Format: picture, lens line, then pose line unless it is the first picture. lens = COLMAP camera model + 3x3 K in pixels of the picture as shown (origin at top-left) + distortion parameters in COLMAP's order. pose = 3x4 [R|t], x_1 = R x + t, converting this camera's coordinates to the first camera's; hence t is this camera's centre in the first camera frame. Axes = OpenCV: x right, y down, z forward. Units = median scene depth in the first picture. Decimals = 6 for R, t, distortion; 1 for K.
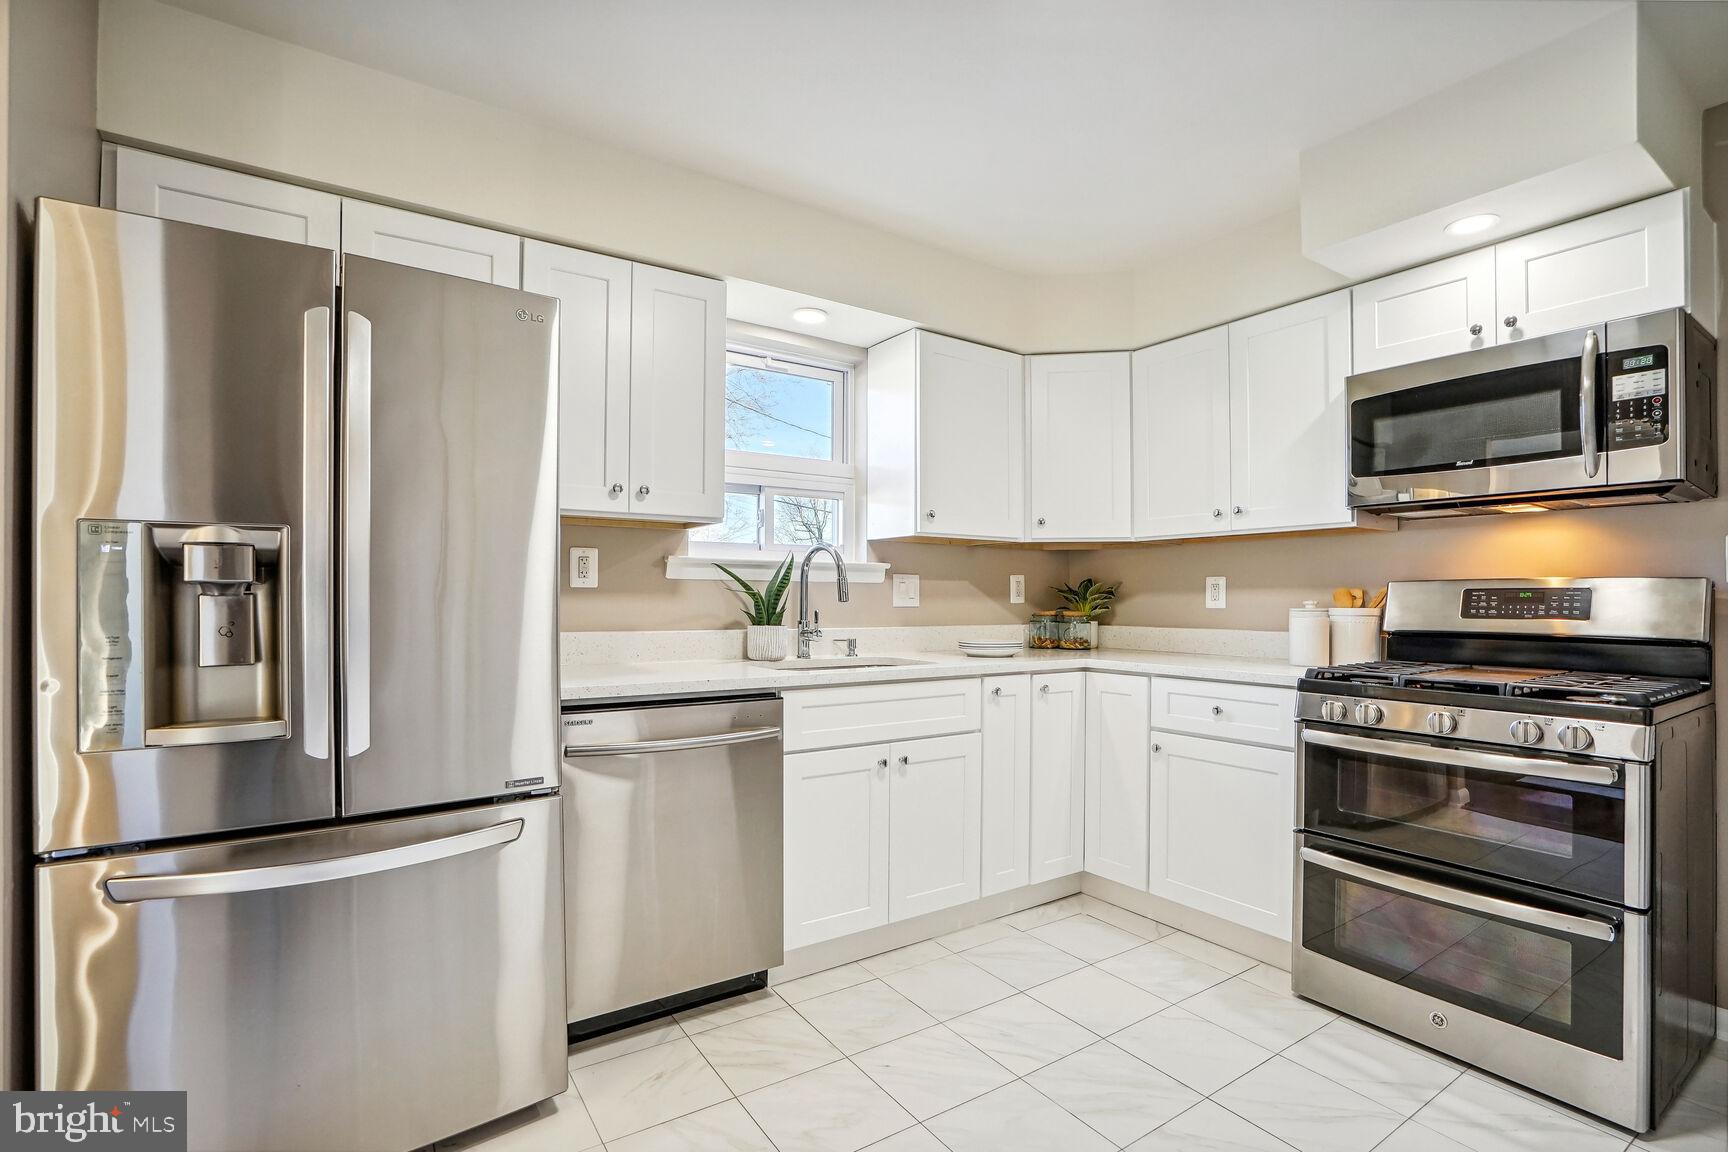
lens RADIAL K [[805.6, 0, 869.0], [0, 805.6, 595.1], [0, 0, 1]] dist [-0.018091, 0.000127]
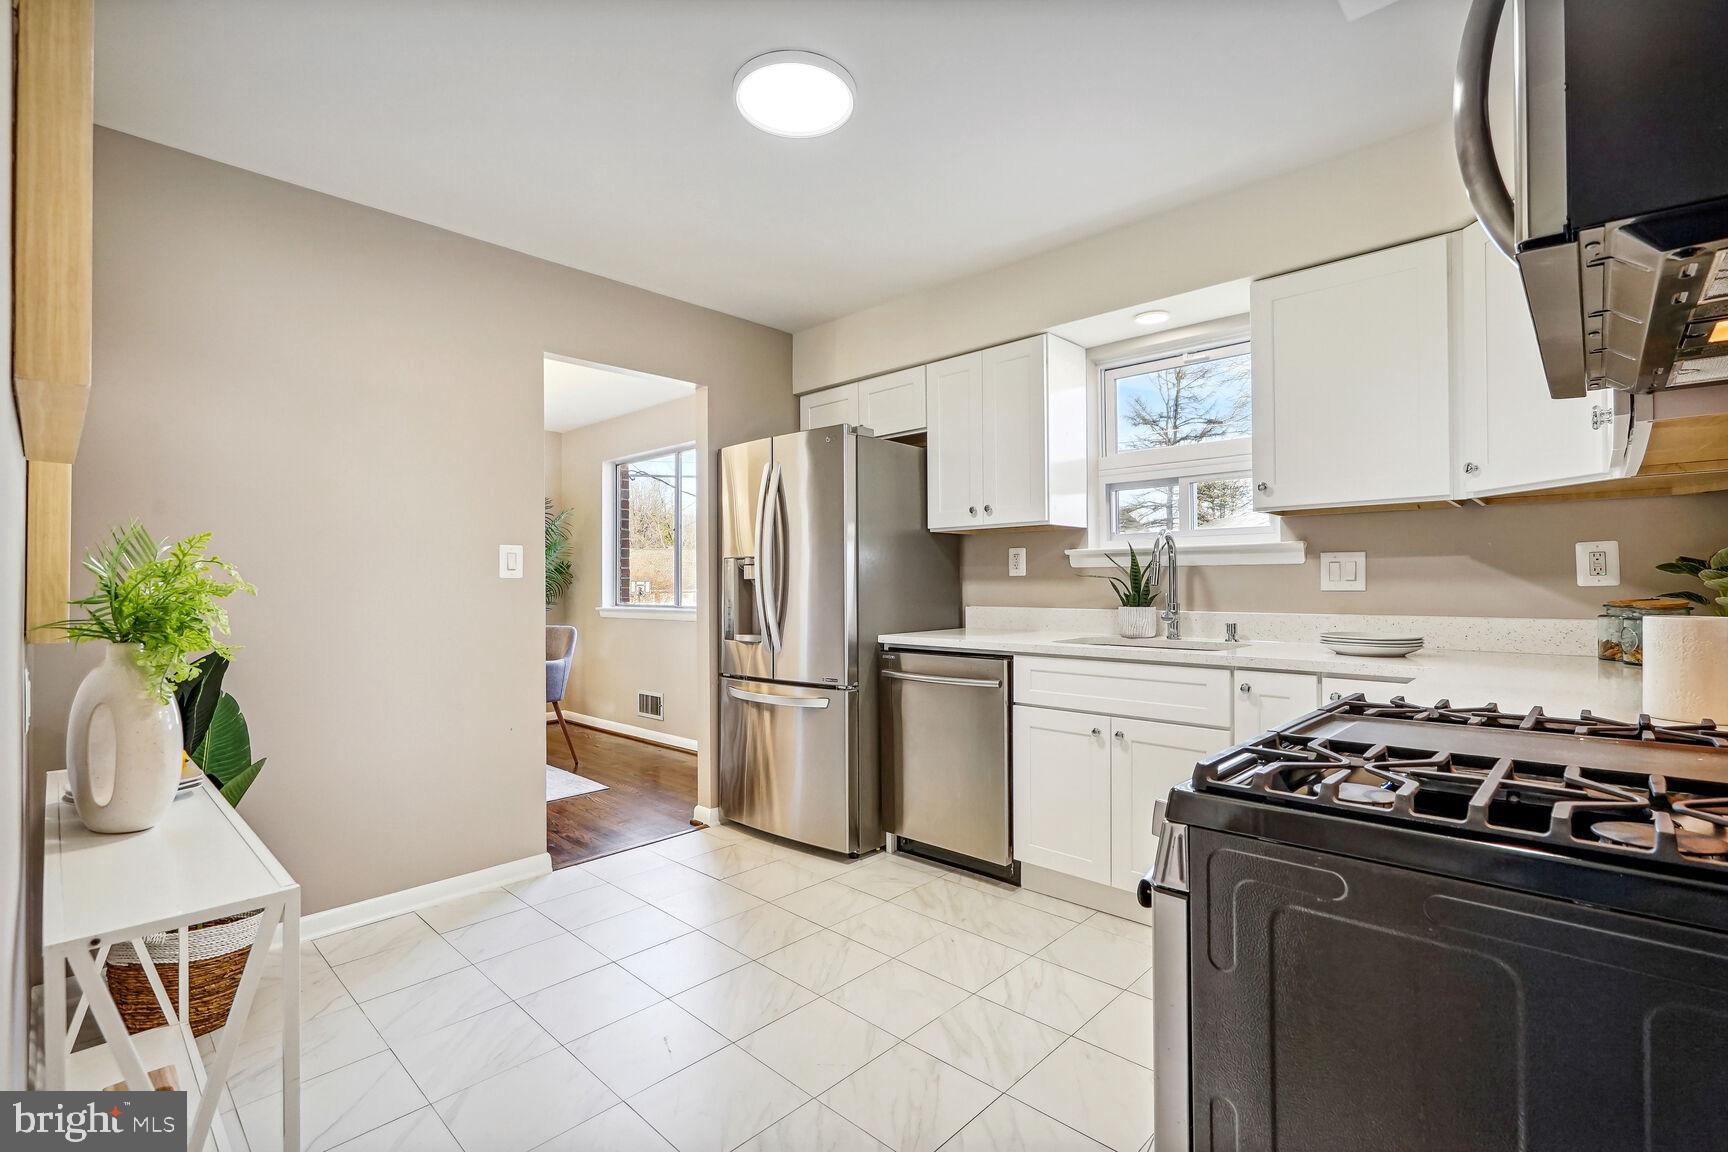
lens RADIAL K [[782.0, 0, 879.4], [0, 782.0, 578.5], [0, 0, 1]] dist [-0.000223, 0.000193]
pose [[0.227653, -0.013052, -0.973655, 0.869806], [0.009195, 0.999894, -0.011254, 0.007826], [0.973699, -0.006390, 0.227749, 0.418339]]
